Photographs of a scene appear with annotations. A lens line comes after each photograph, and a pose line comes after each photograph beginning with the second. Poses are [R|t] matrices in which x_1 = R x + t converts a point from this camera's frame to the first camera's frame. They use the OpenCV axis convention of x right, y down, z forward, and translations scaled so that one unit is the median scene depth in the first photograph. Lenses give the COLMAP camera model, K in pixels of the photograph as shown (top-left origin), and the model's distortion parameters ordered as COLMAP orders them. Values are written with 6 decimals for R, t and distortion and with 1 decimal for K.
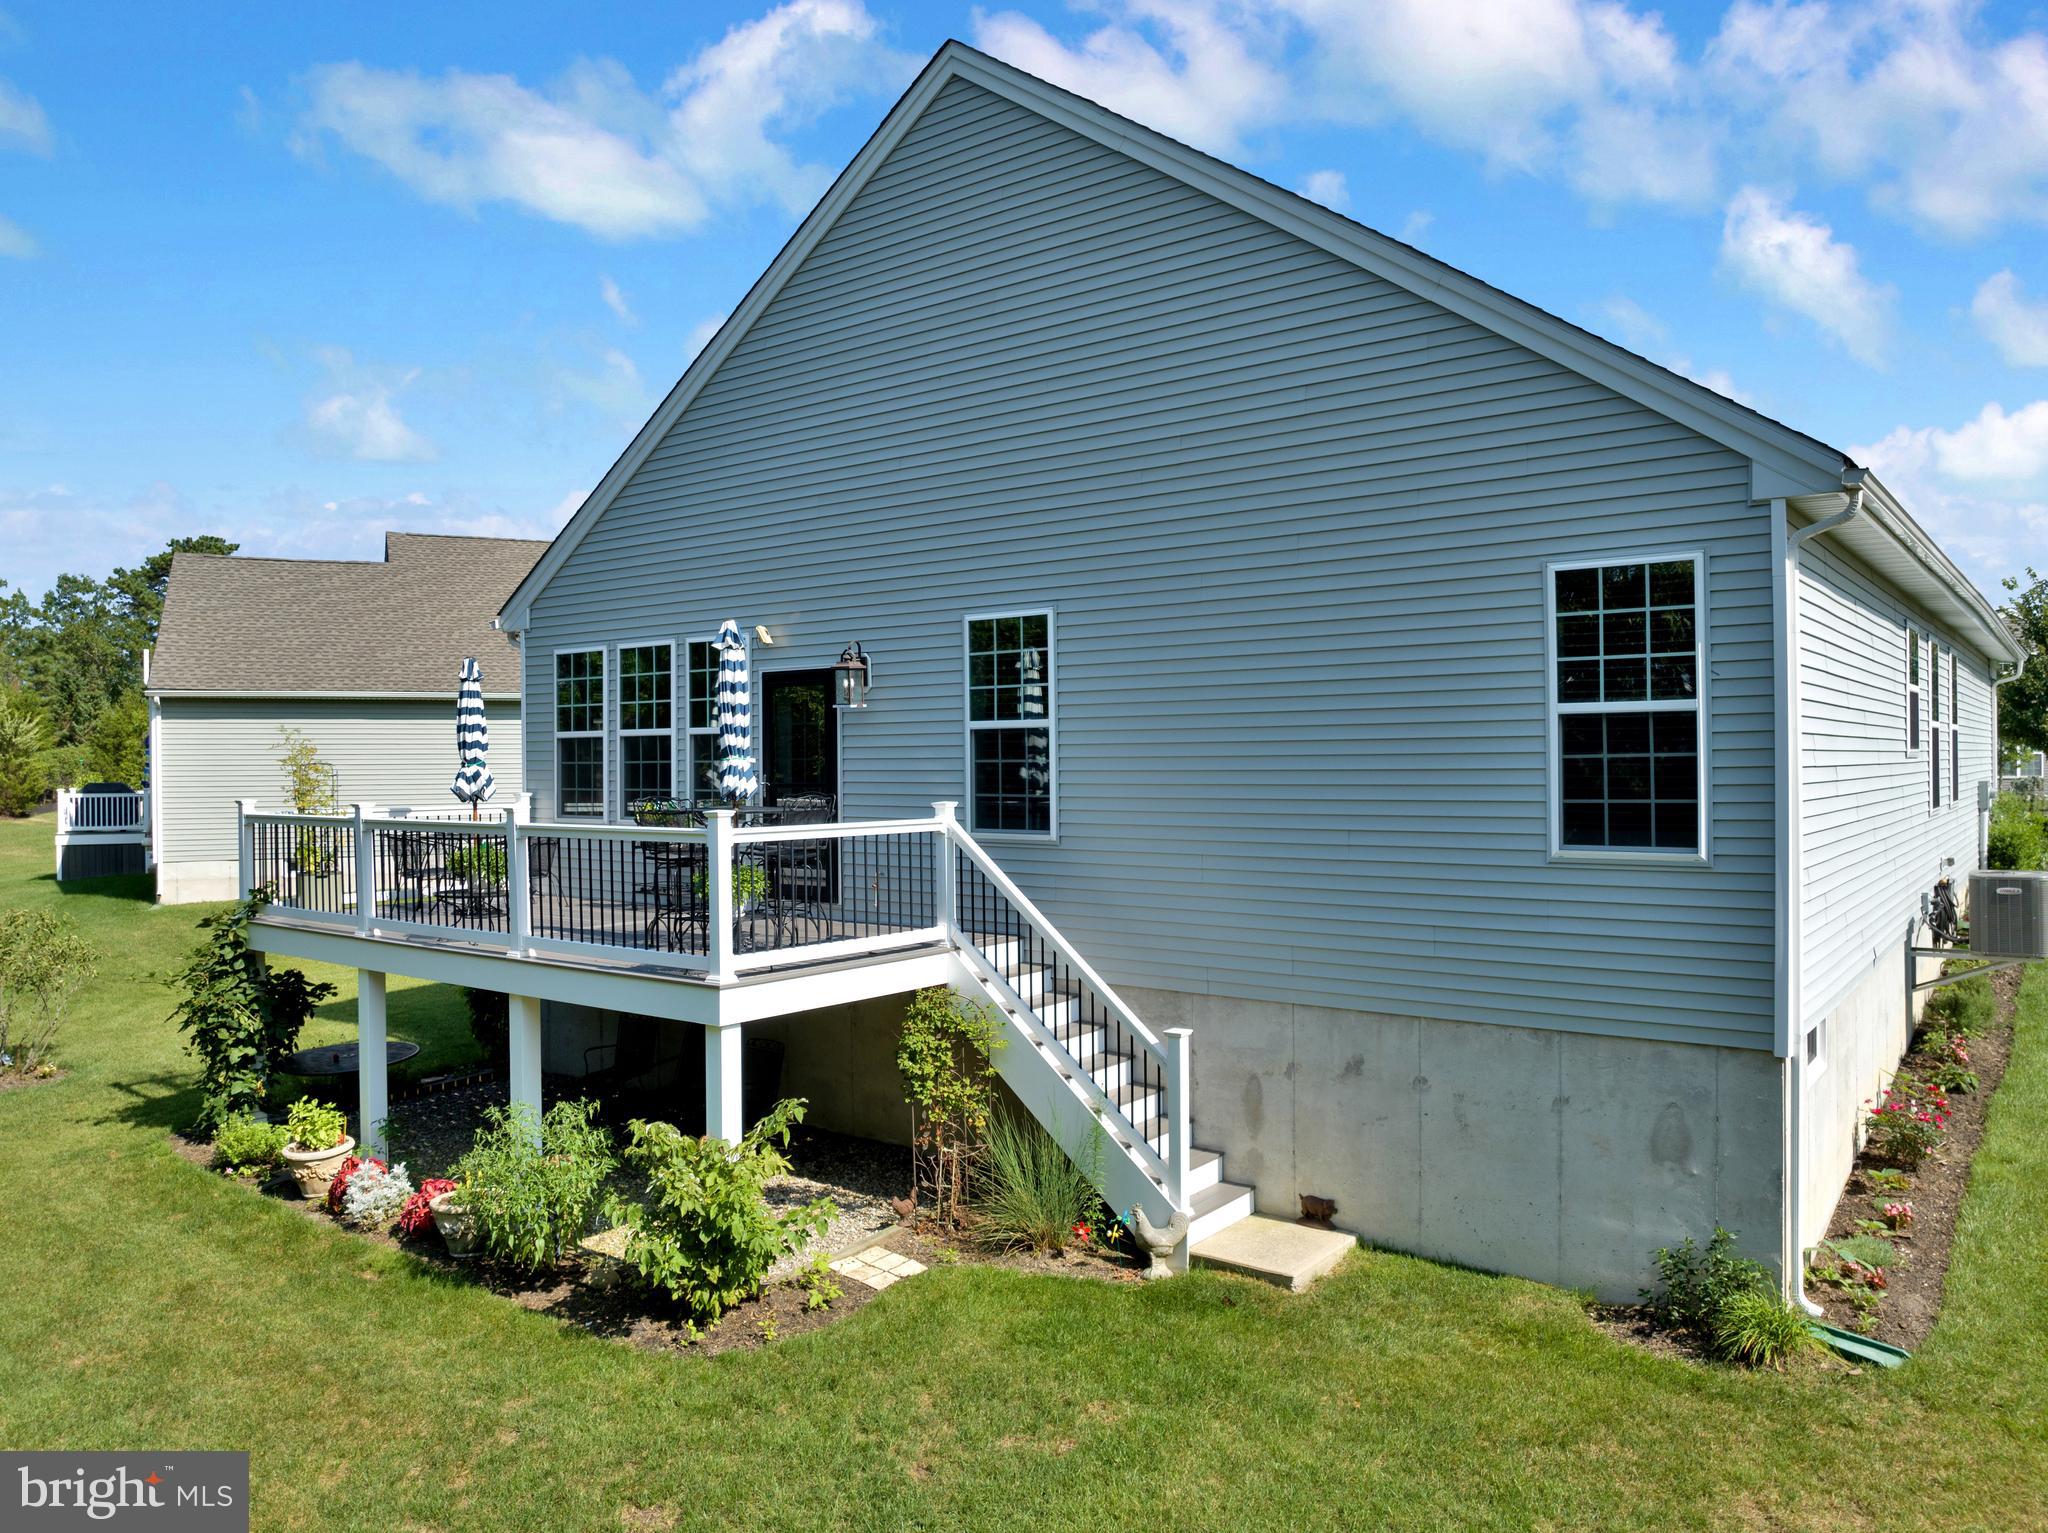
lens RADIAL K [[1454.1, 0, 1024.0], [0, 1454.1, 766.5], [0, 0, 1]] dist [-0.038116, 0.000077]
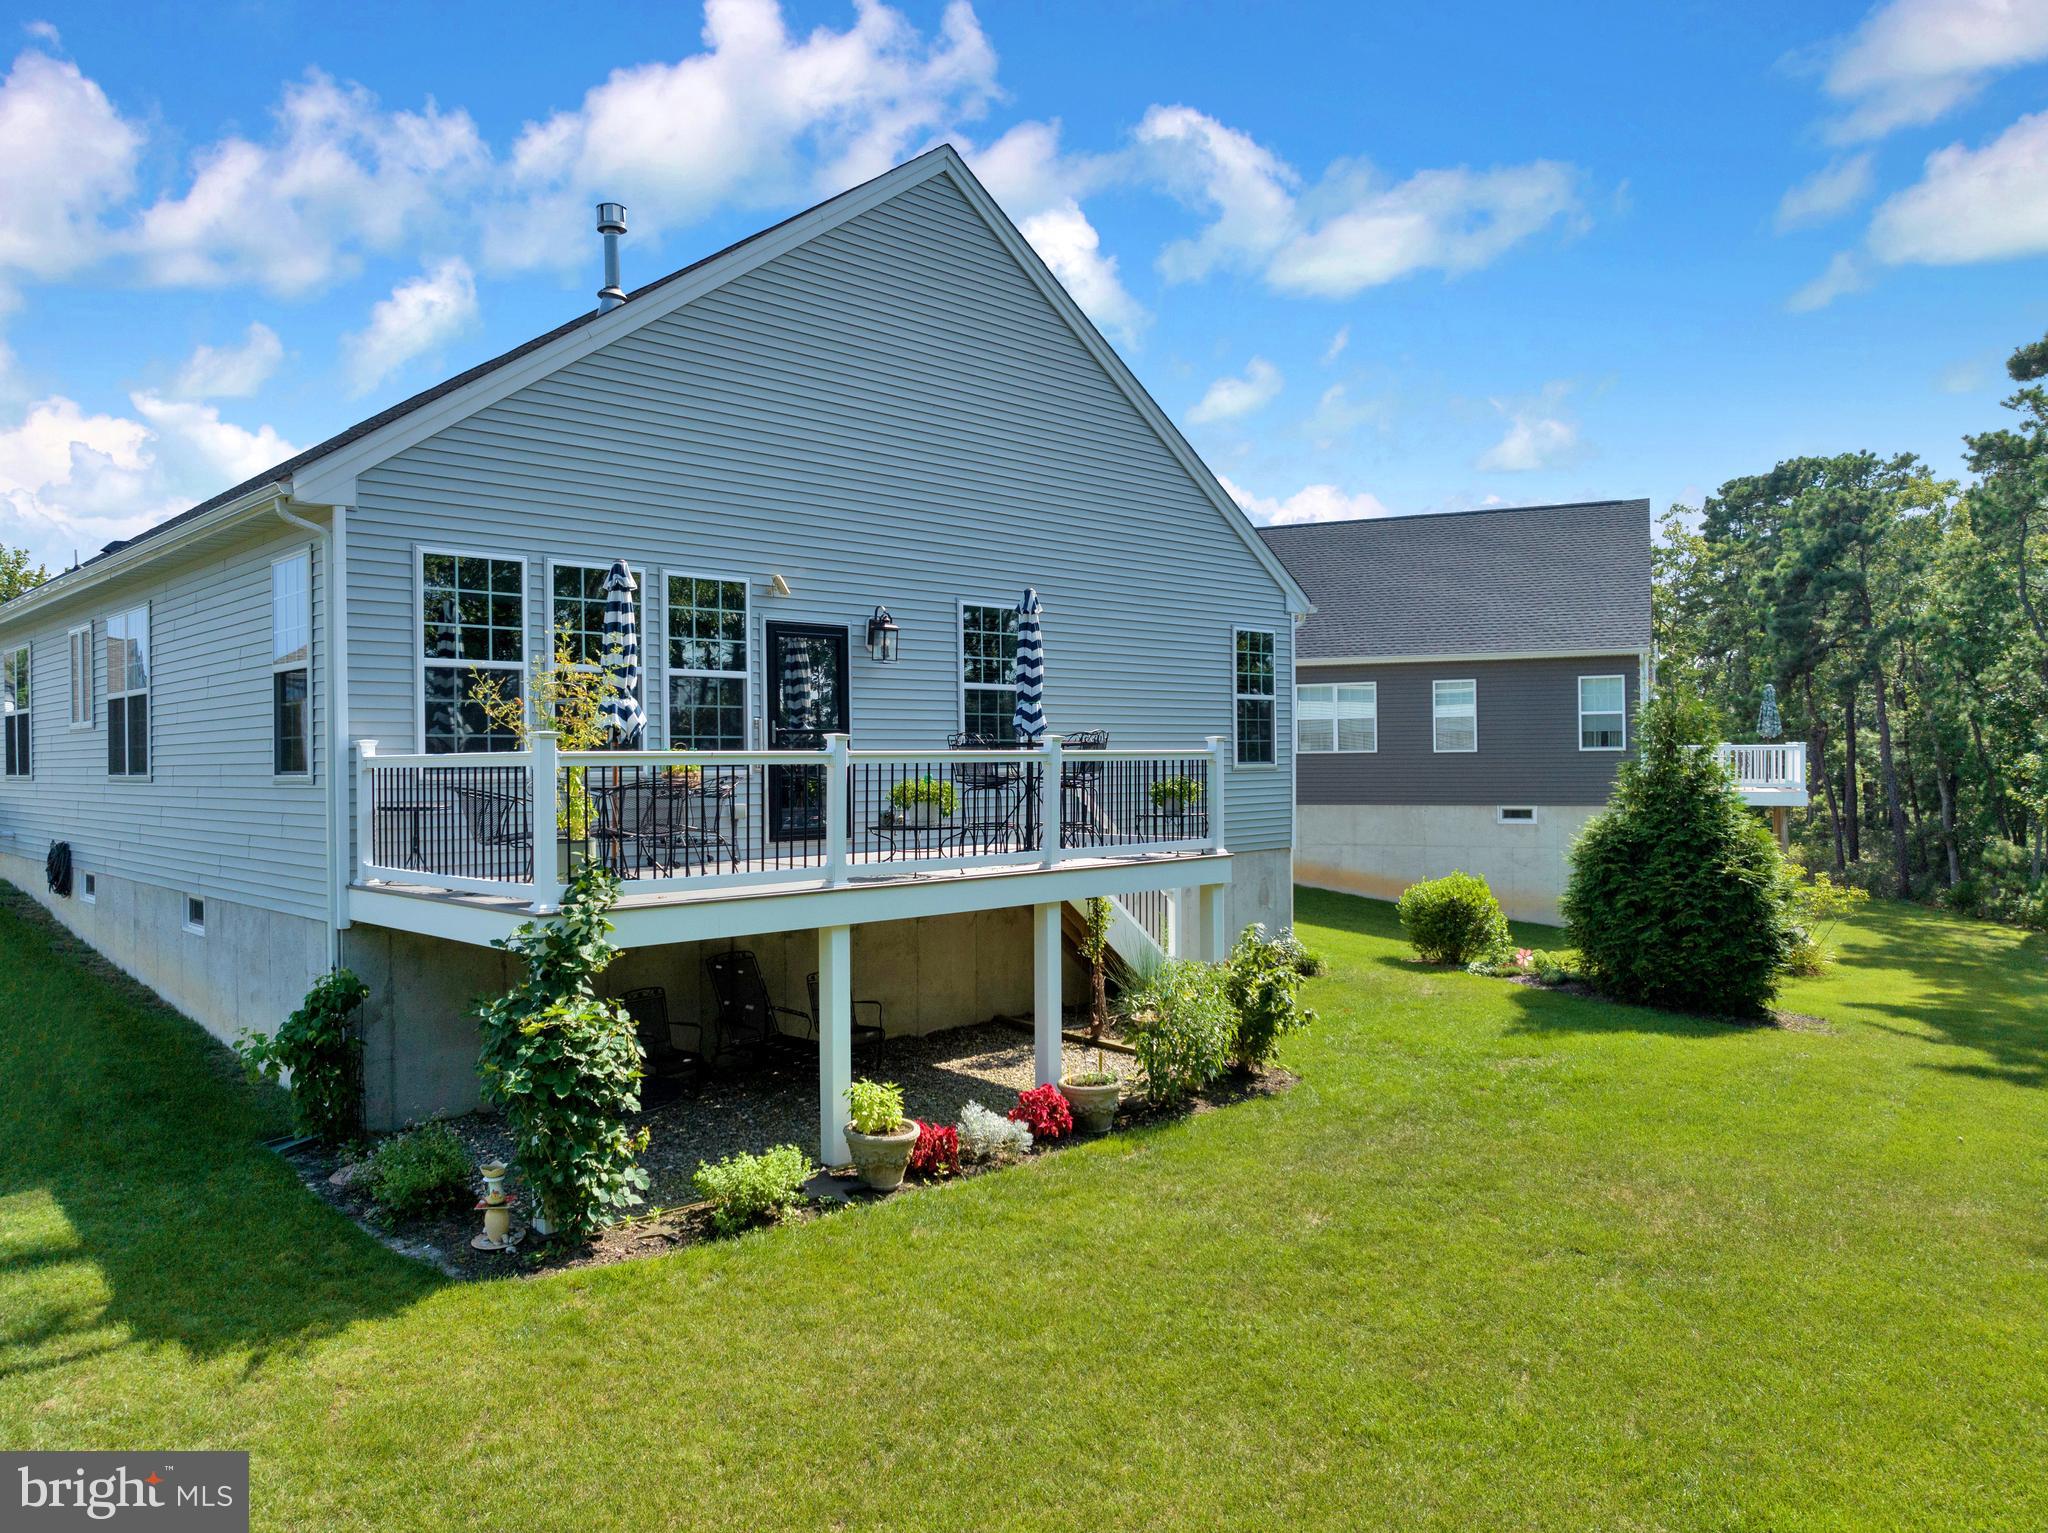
lens RADIAL K [[1454.1, 0, 1024.0], [0, 1454.1, 766.5], [0, 0, 1]] dist [-0.038116, 0.000077]
pose [[0.147540, -0.009288, 0.989012, -1.188750], [-0.006008, 0.999929, 0.010287, 0.027546], [-0.989038, -0.007459, 0.147474, 0.683240]]
